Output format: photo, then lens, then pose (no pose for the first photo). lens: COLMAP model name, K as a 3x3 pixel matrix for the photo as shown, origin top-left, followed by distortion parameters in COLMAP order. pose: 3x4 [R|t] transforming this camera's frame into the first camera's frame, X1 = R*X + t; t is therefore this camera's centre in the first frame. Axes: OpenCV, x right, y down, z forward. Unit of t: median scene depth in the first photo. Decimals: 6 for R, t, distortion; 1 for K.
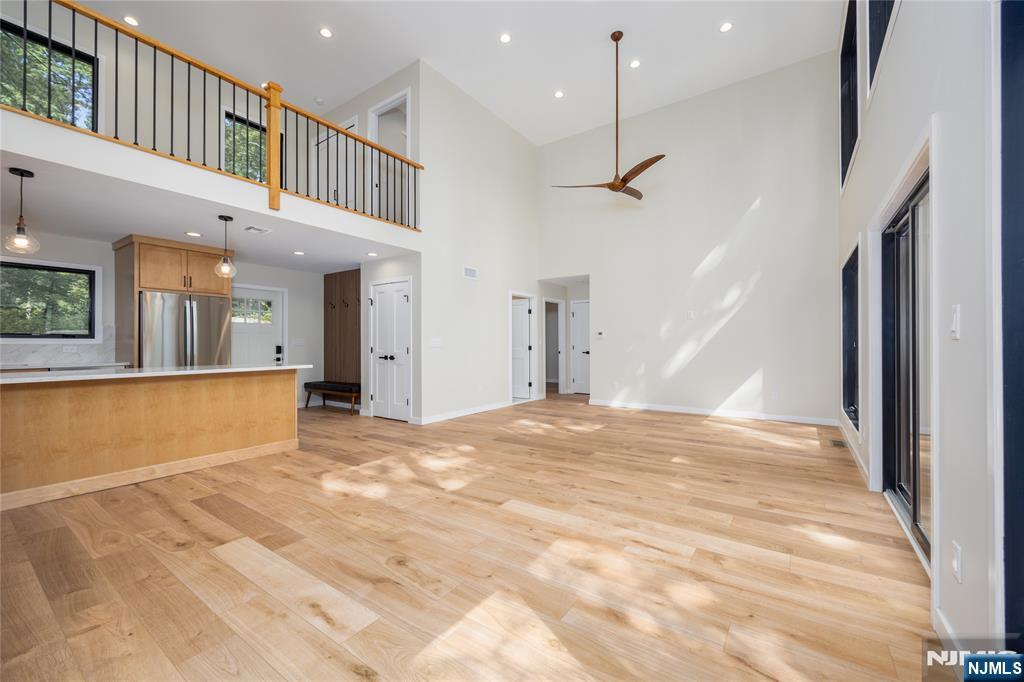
lens RADIAL K [[399.5, 0, 517.2], [0, 399.5, 342.1], [0, 0, 1]] dist [-0.026678, -0.000190]
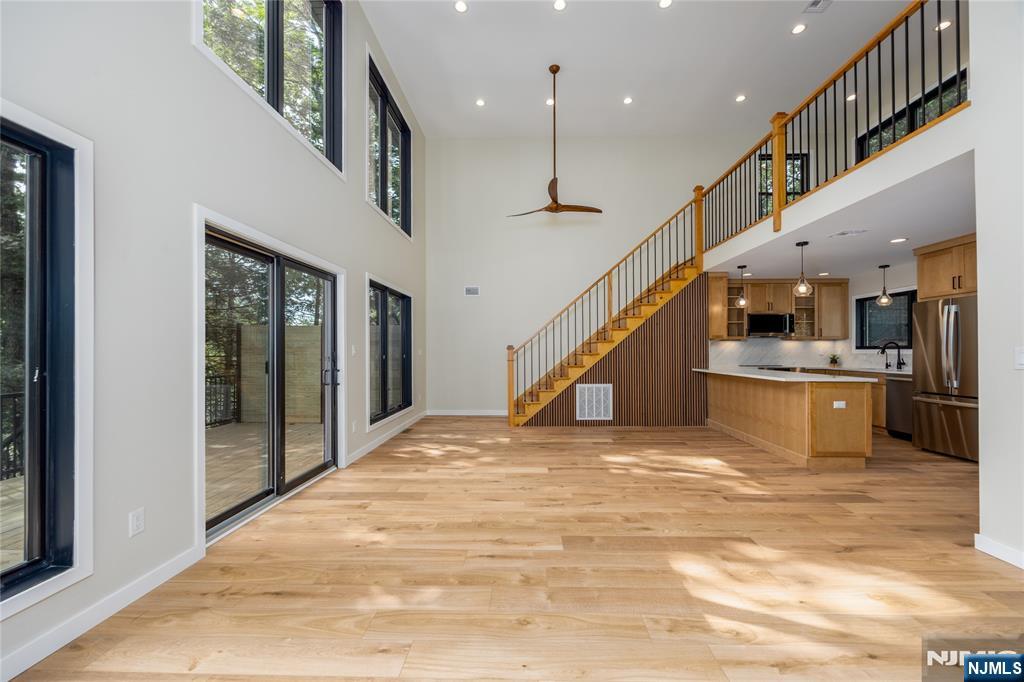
lens RADIAL K [[399.5, 0, 517.3], [0, 399.5, 347.2], [0, 0, 1]] dist [-0.026678, -0.000190]
pose [[-0.839410, 0.000607, -0.543499, 0.752827], [0.007203, 0.999924, -0.010007, -0.031185], [0.543452, -0.012314, -0.839350, 1.900567]]
